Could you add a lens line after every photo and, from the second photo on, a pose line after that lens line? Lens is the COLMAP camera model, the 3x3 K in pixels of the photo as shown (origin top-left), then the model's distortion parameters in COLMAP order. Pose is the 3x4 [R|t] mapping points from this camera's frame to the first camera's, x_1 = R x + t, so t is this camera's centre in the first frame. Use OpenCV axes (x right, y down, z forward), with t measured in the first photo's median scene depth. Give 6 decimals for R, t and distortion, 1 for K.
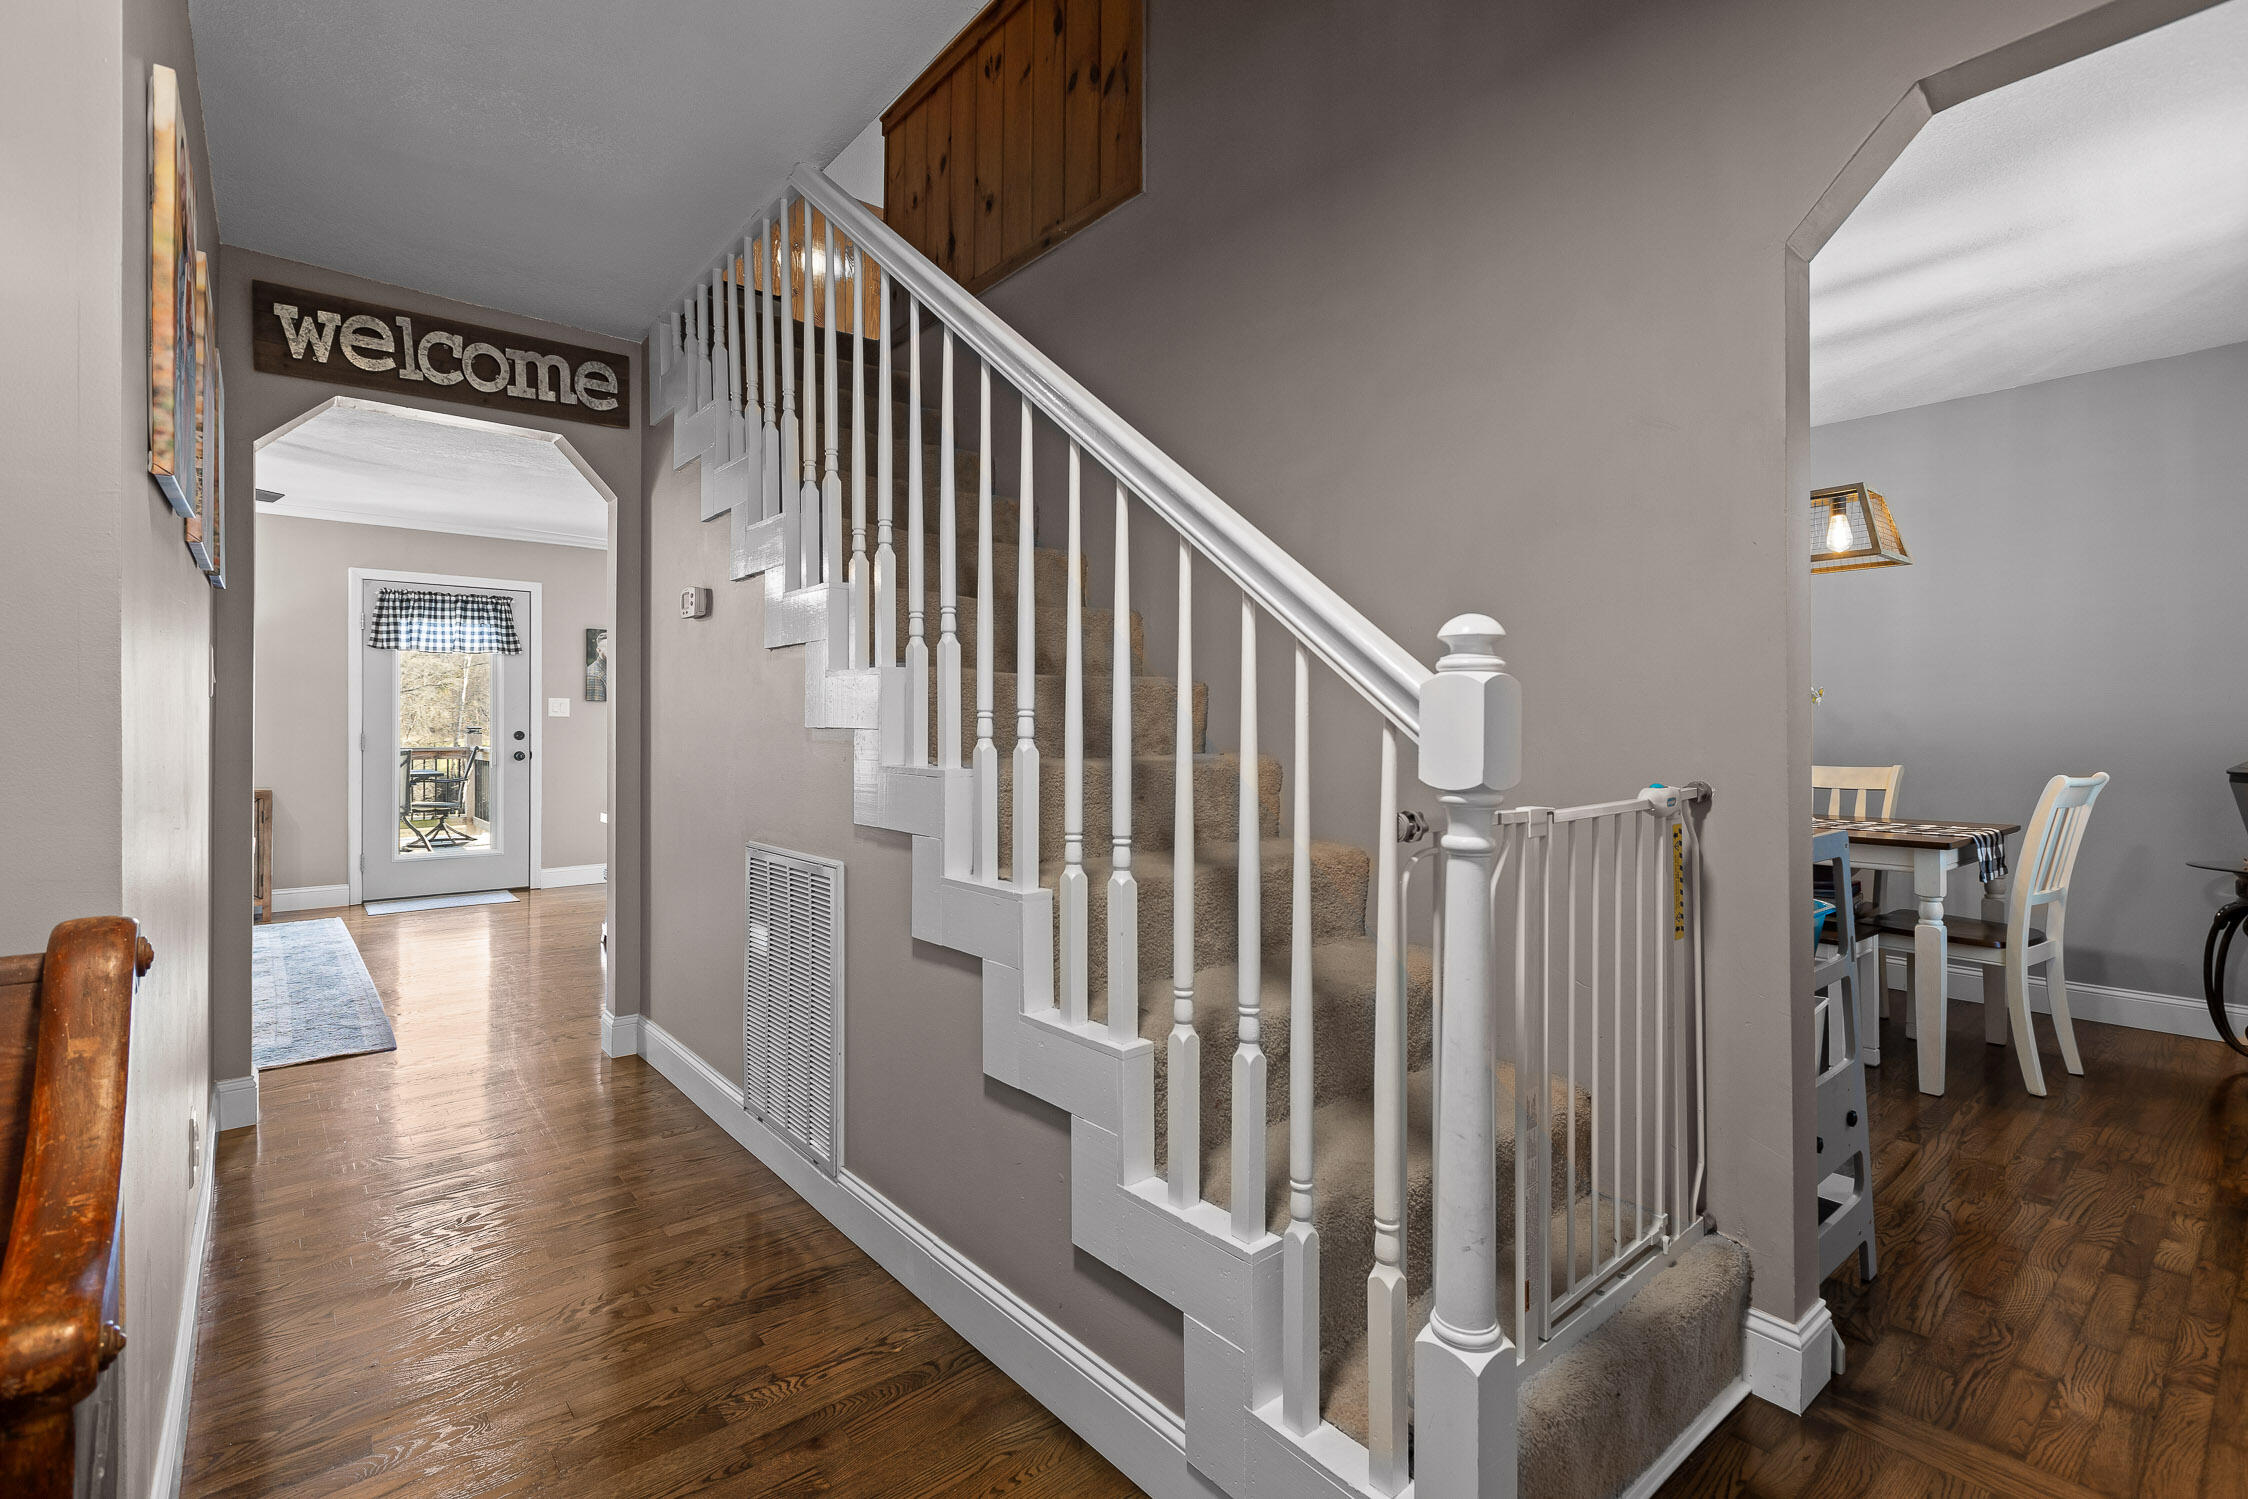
lens RADIAL K [[1020.2, 0, 1126.4], [0, 1020.2, 722.3], [0, 0, 1]] dist [0.003753, -0.000481]
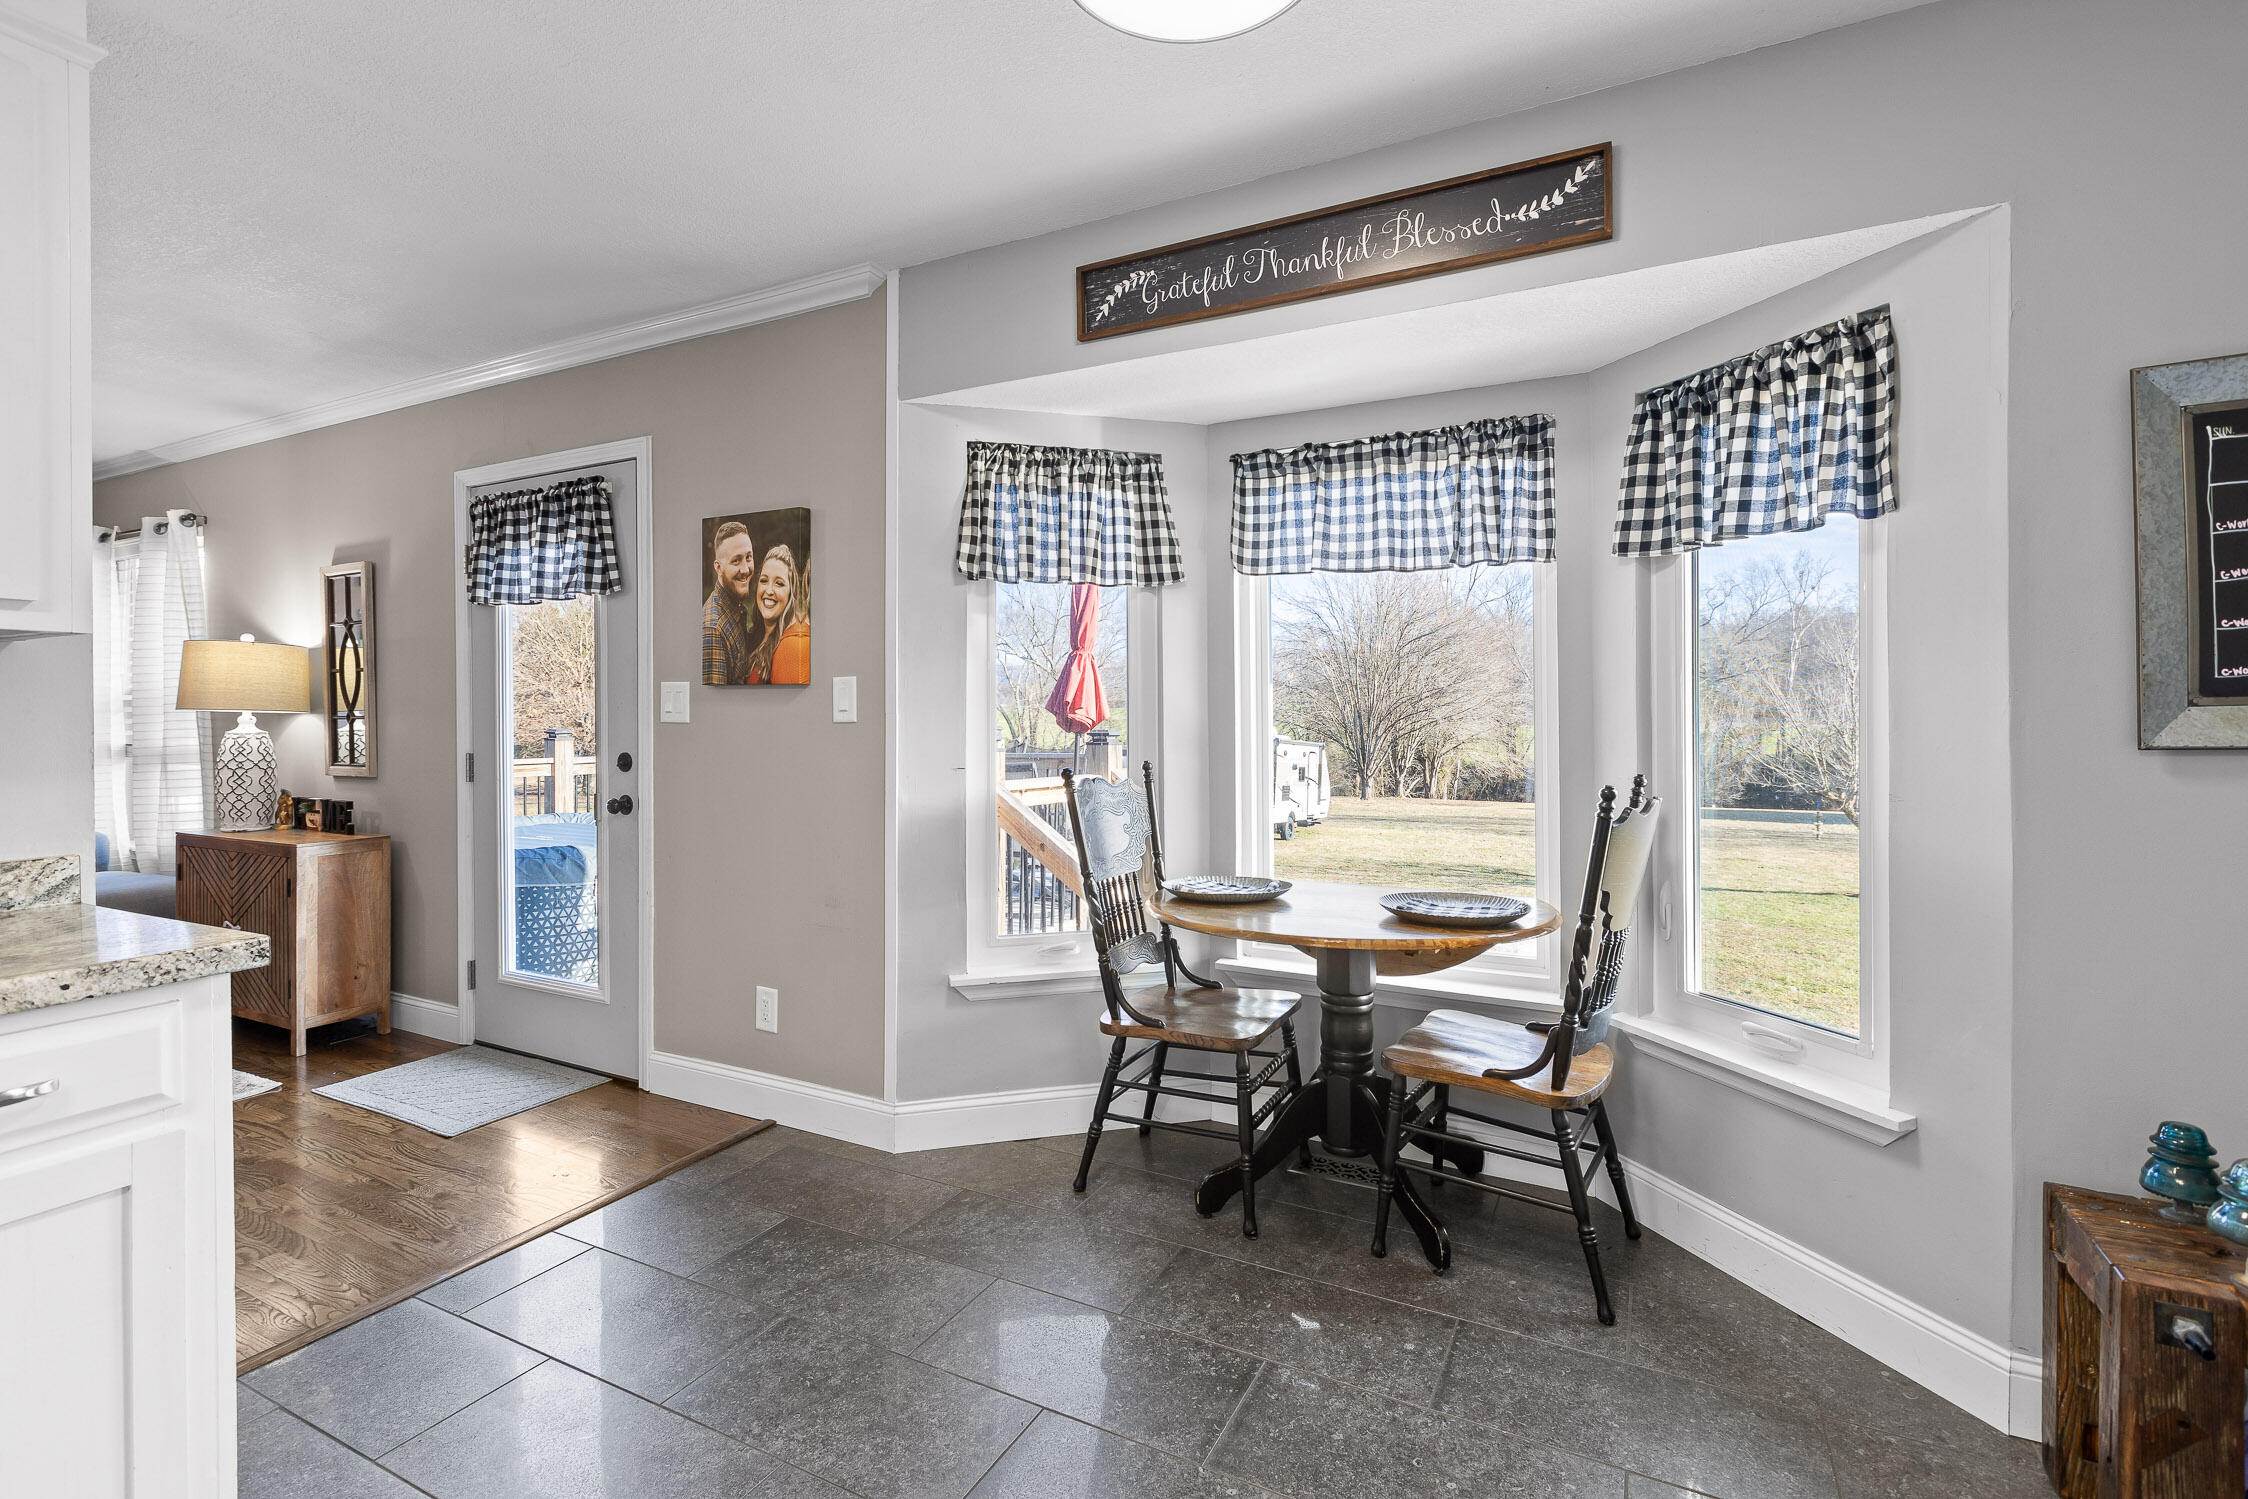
lens RADIAL K [[1020.2, 0, 1134.1], [0, 1020.2, 715.0], [0, 0, 1]] dist [0.003753, -0.000481]
pose [[0.393480, -0.002522, -0.919330, -0.061000], [0.005491, 0.999985, -0.000392, -0.008047], [0.919317, -0.004894, 0.393487, 1.081578]]
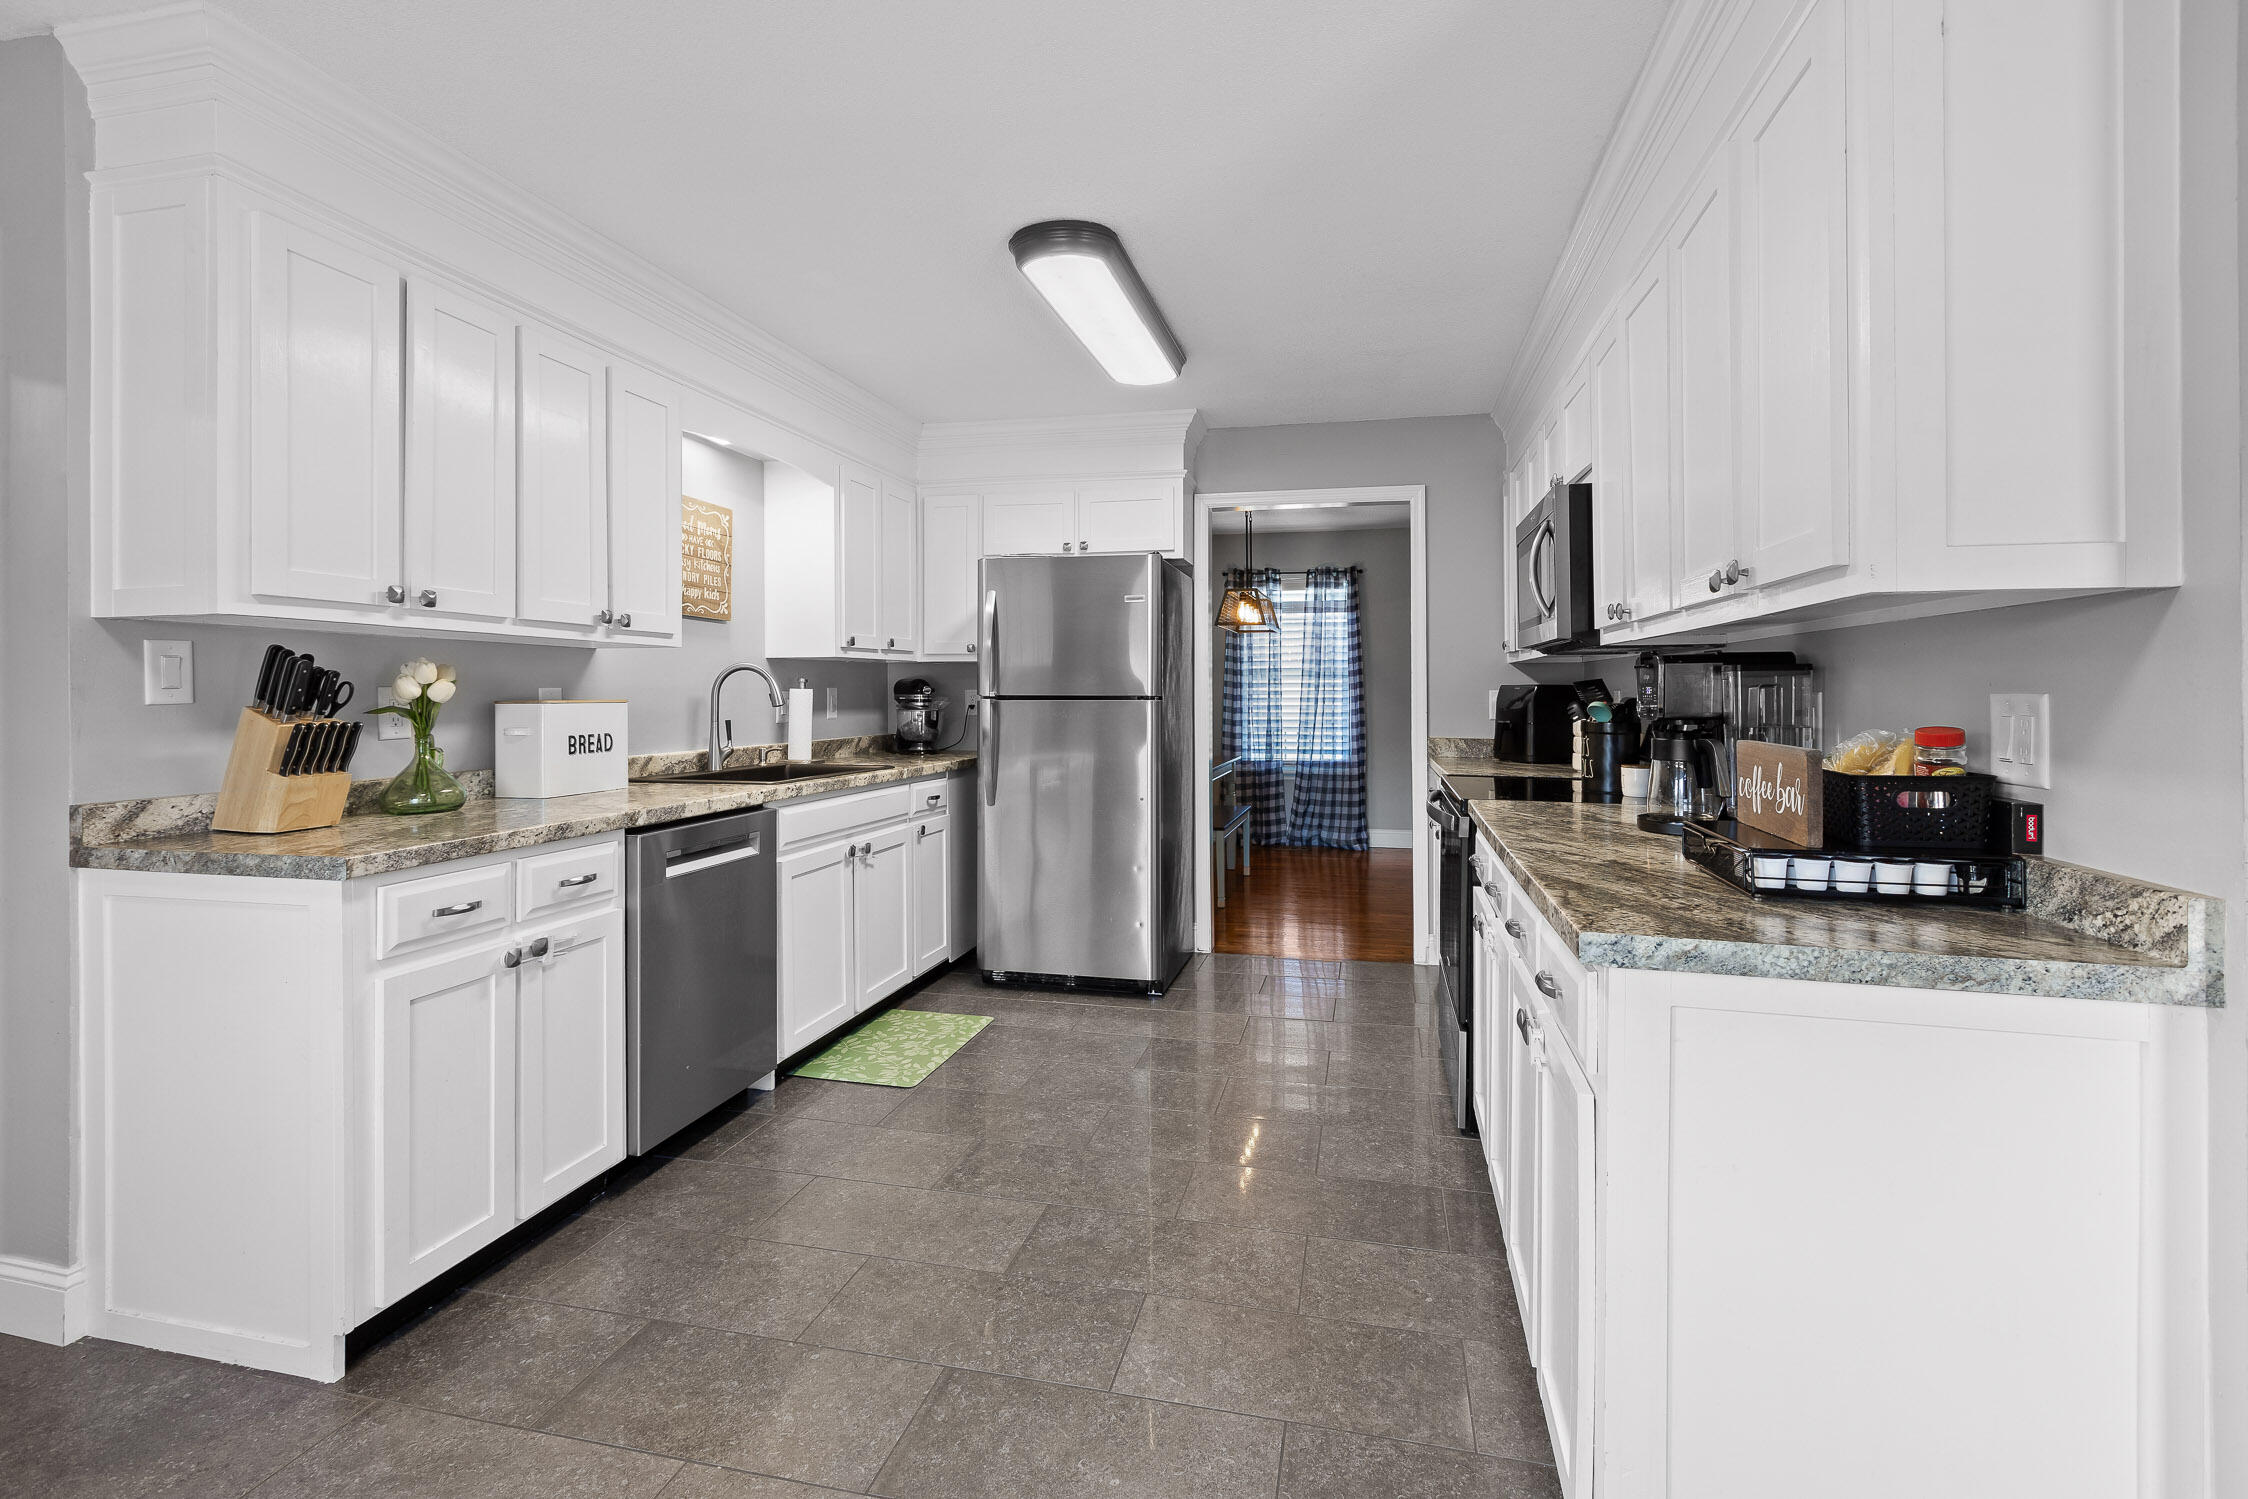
lens RADIAL K [[1020.2, 0, 1129.4], [0, 1020.2, 697.6], [0, 0, 1]] dist [0.003753, -0.000481]
pose [[-0.602535, -0.006117, 0.798069, -0.416609], [-0.002716, 0.999981, 0.005614, -0.008198], [-0.798088, 0.001216, -0.602540, 1.178889]]
